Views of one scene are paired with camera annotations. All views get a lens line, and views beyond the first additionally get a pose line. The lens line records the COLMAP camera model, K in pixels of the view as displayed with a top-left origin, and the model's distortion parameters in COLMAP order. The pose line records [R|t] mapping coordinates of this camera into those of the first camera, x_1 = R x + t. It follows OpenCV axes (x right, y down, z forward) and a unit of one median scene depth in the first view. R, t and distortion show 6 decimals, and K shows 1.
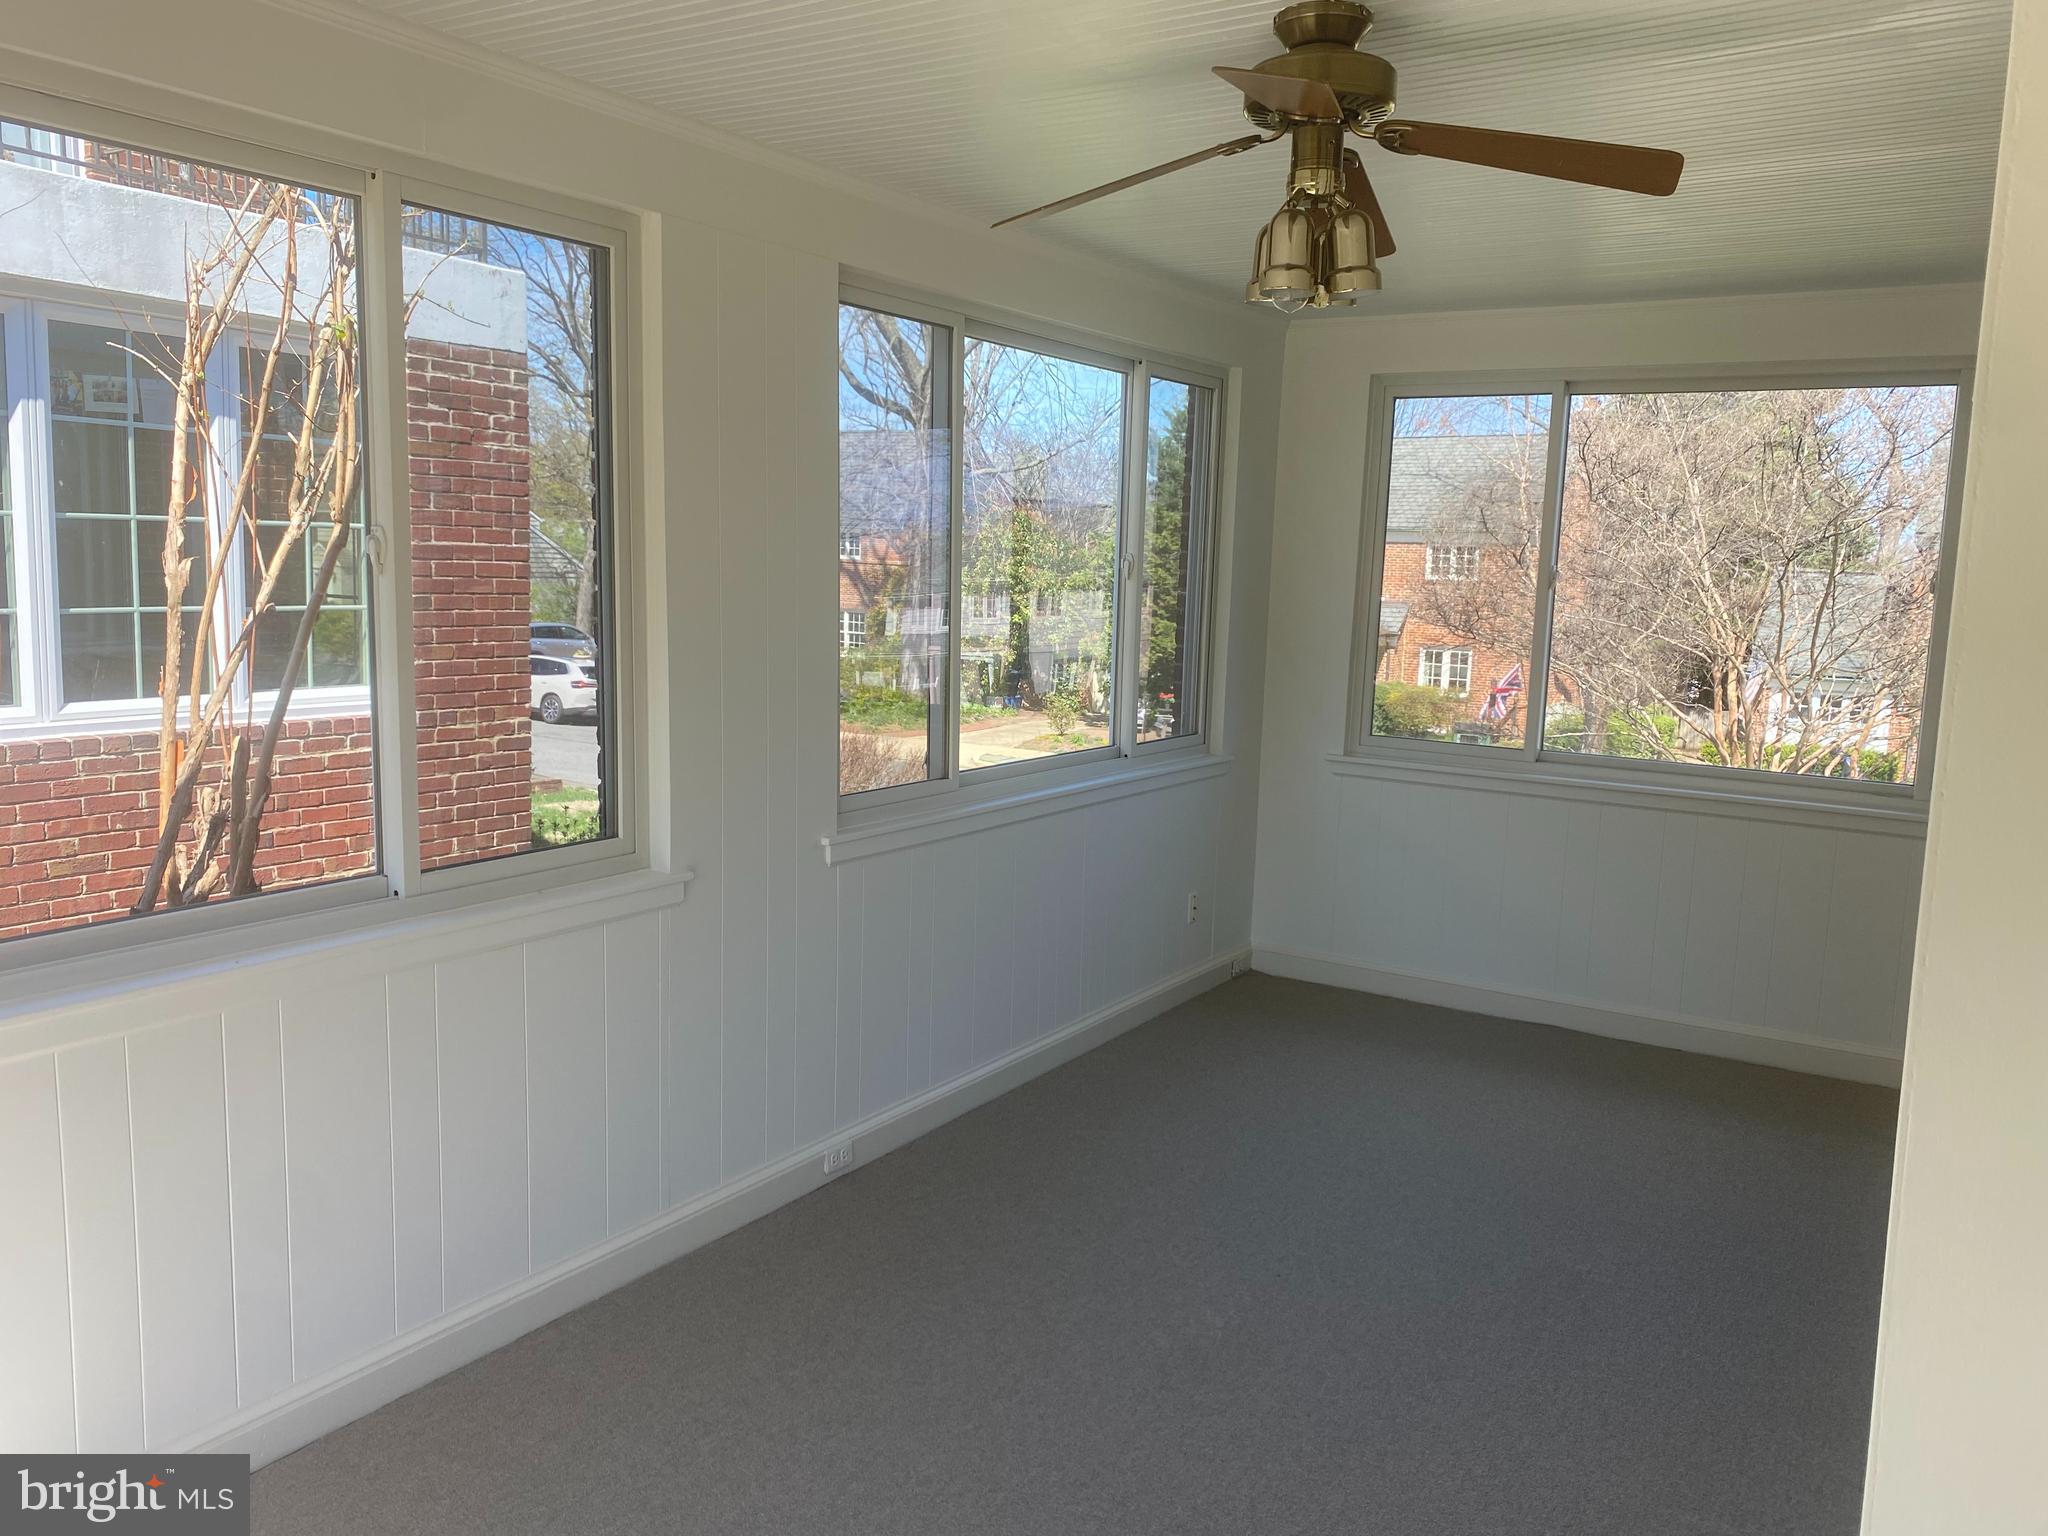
lens RADIAL K [[1585.5, 0, 1024.0], [0, 1585.5, 768.0], [0, 0, 1]] dist [0.151987, -0.245619]
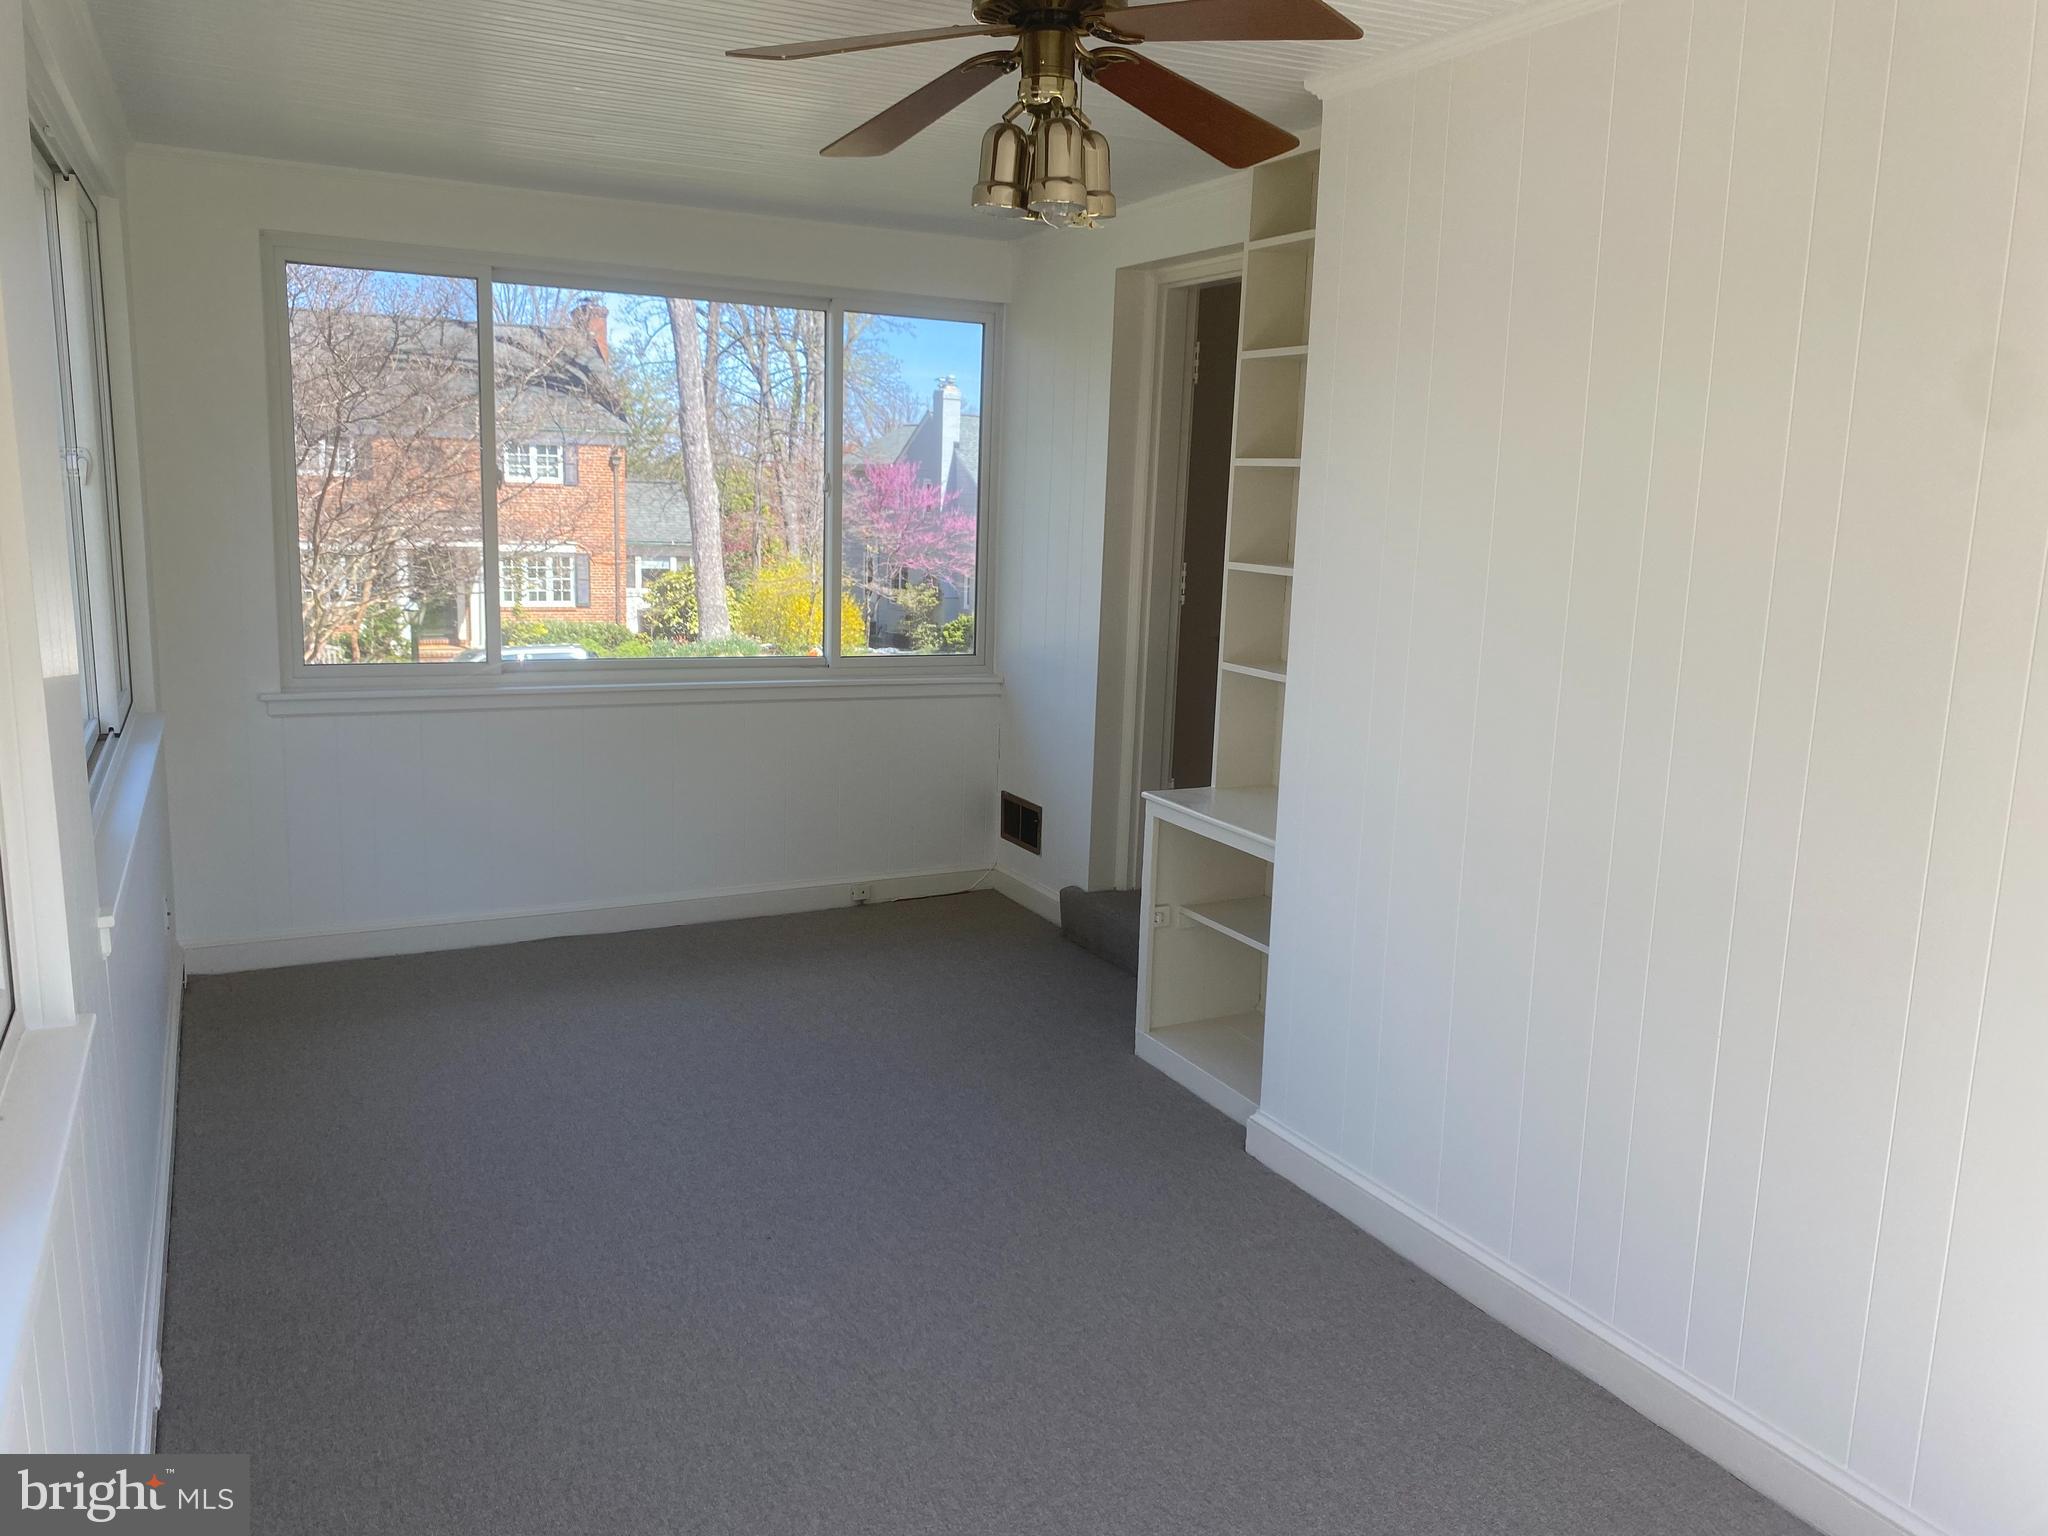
lens RADIAL K [[1585.5, 0, 1024.0], [0, 1585.5, 768.0], [0, 0, 1]] dist [0.151987, -0.245619]
pose [[0.513331, -0.167911, 0.841604, -0.343390], [0.105024, 0.985592, 0.132580, -0.043644], [-0.851740, 0.020331, 0.523570, 0.245138]]
